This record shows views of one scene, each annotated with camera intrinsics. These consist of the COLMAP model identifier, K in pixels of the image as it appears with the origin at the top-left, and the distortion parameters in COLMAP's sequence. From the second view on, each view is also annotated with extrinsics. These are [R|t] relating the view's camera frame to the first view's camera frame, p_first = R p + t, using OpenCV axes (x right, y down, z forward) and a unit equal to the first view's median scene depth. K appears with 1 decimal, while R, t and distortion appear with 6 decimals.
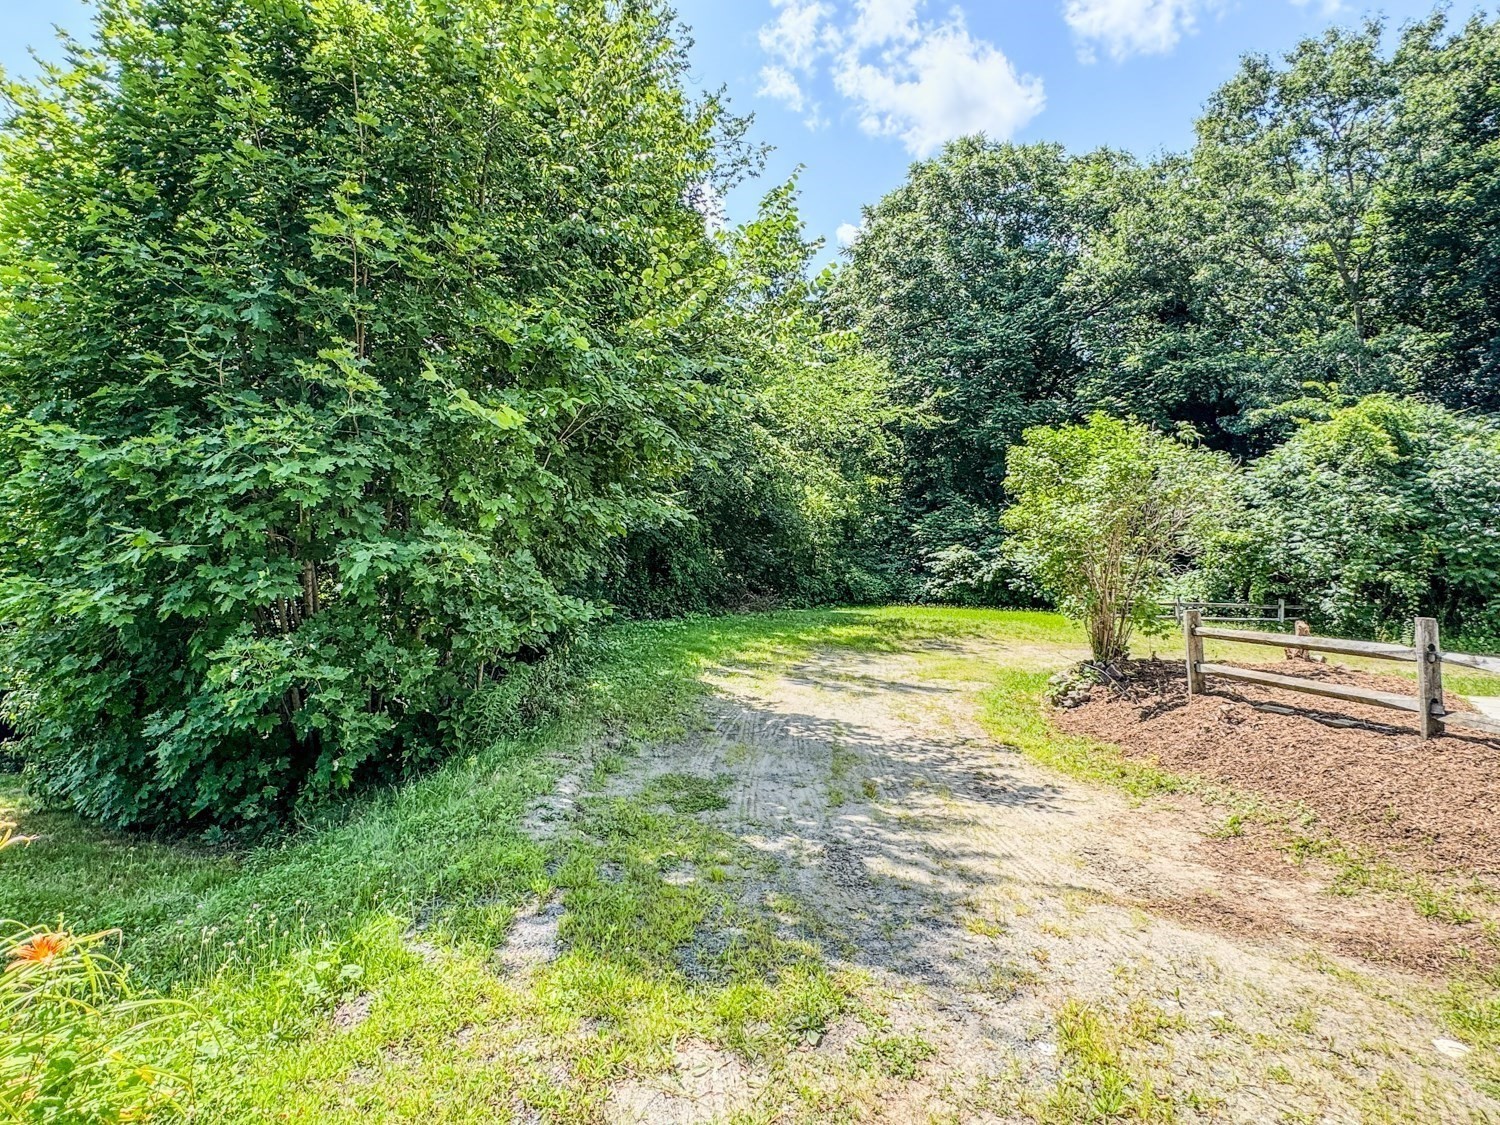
lens RADIAL K [[791.0, 0, 754.4], [0, 791.0, 565.5], [0, 0, 1]] dist [-0.004594, -0.000684]
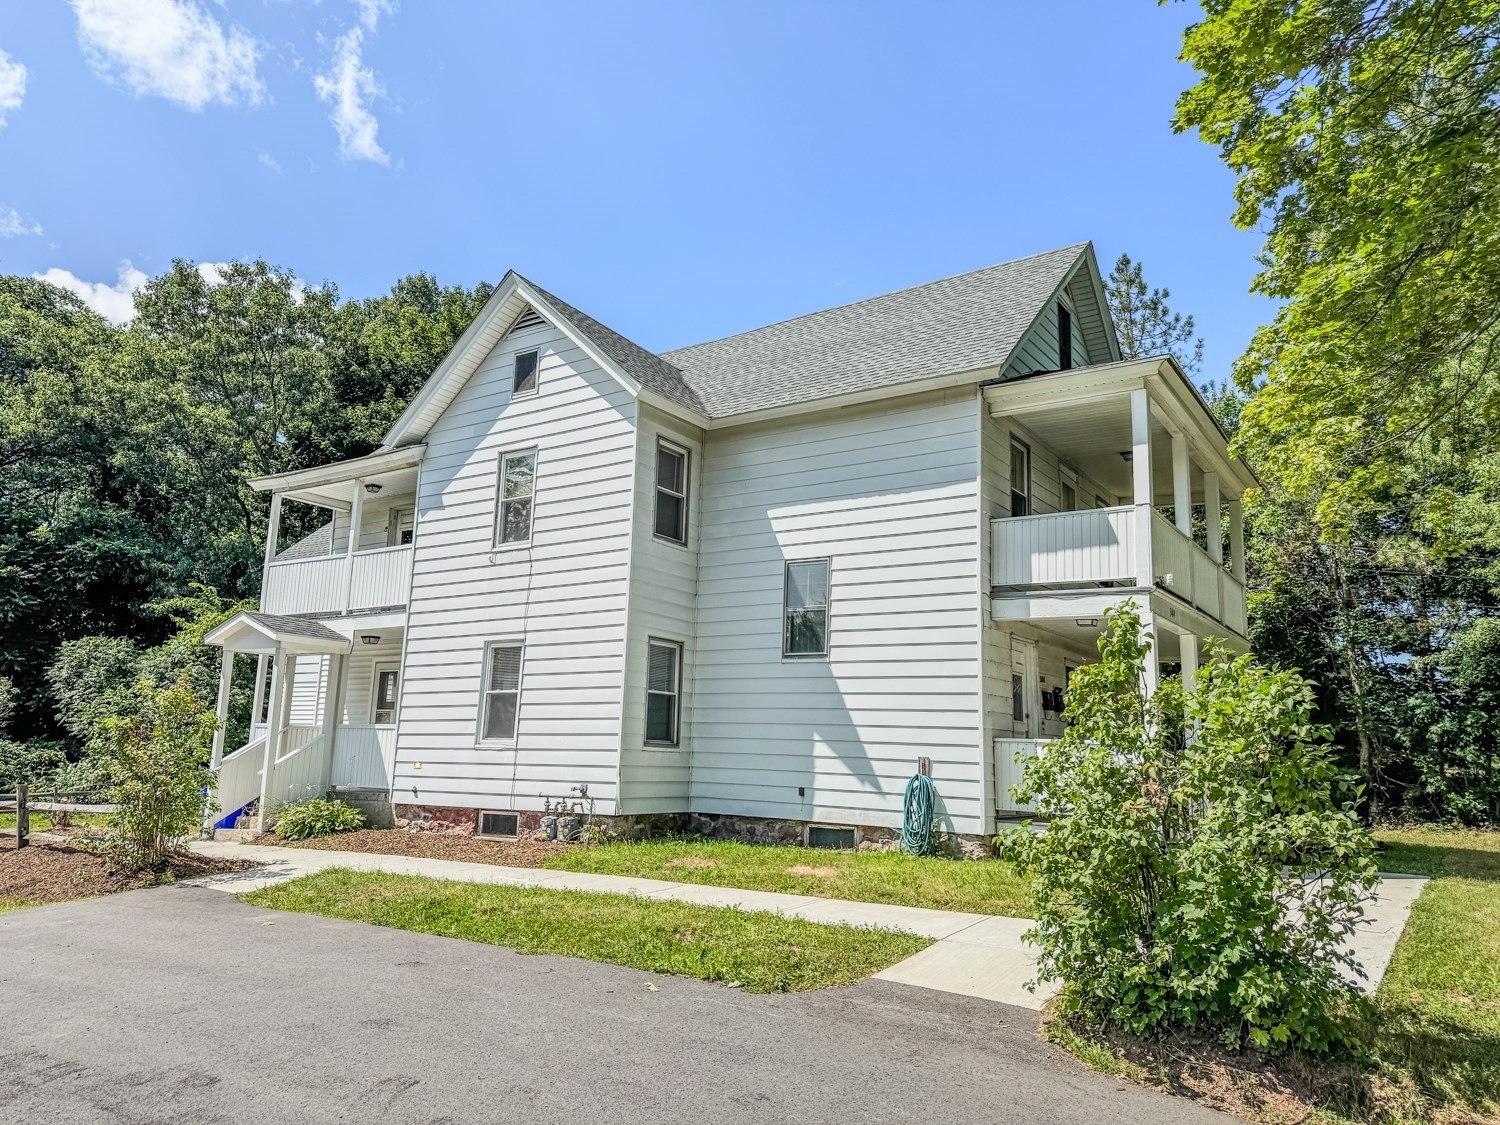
lens RADIAL K [[1062.7, 0, 753.9], [0, 1062.7, 561.3], [0, 0, 1]] dist [0.022801, -0.004837]
pose [[0.575579, 0.099945, 0.811616, -0.060518], [0.041193, 0.987699, -0.150841, -0.000596], [-0.816708, 0.120254, 0.564382, -0.399702]]
